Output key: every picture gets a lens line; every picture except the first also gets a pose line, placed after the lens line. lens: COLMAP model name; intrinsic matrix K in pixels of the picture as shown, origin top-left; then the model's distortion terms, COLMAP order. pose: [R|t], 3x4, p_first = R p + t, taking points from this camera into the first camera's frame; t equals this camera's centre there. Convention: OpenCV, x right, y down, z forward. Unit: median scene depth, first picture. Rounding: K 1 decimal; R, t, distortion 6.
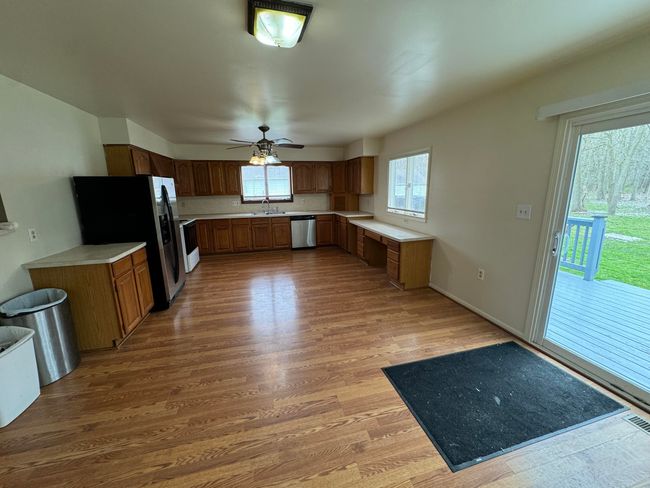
lens RADIAL K [[259.9, 0, 326.6], [0, 259.9, 243.4], [0, 0, 1]] dist [-0.005433, 0.001098]
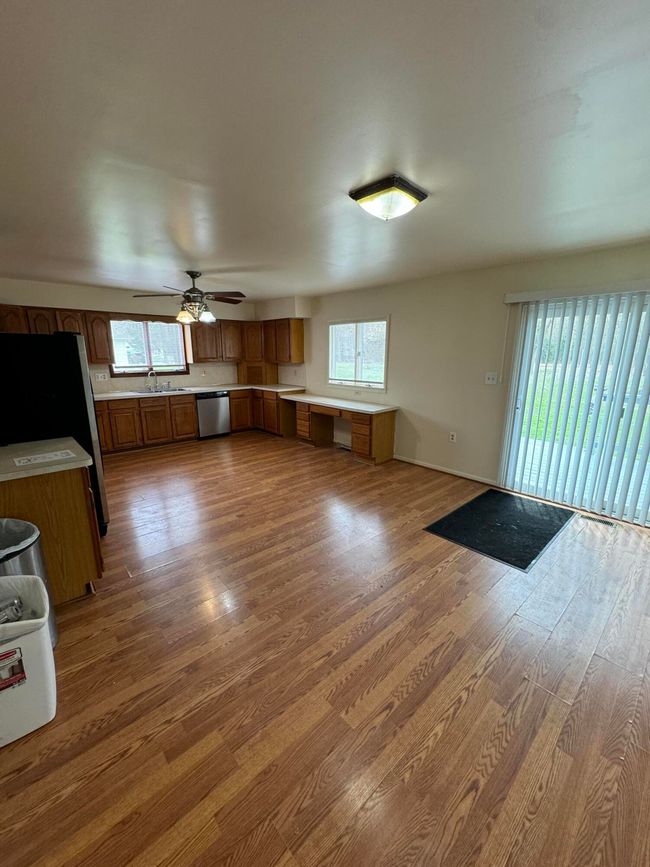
lens RADIAL K [[346.7, 0, 325.0], [0, 346.7, 433.5], [0, 0, 1]] dist [-0.005433, 0.001098]
pose [[0.887338, -0.089848, 0.452282, -0.332493], [0.083714, 0.995923, 0.033605, 0.005561], [-0.453458, 0.008044, 0.891242, -0.034359]]
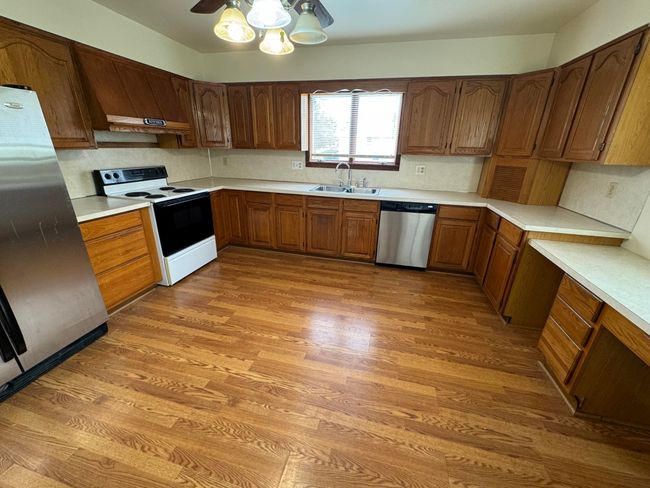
lens RADIAL K [[259.9, 0, 326.6], [0, 259.9, 243.4], [0, 0, 1]] dist [-0.005433, 0.001098]
pose [[0.874307, 0.203929, -0.440454, 0.001261], [-0.138582, 0.974563, 0.176133, -0.122322], [0.465169, -0.092955, 0.880328, 0.645717]]
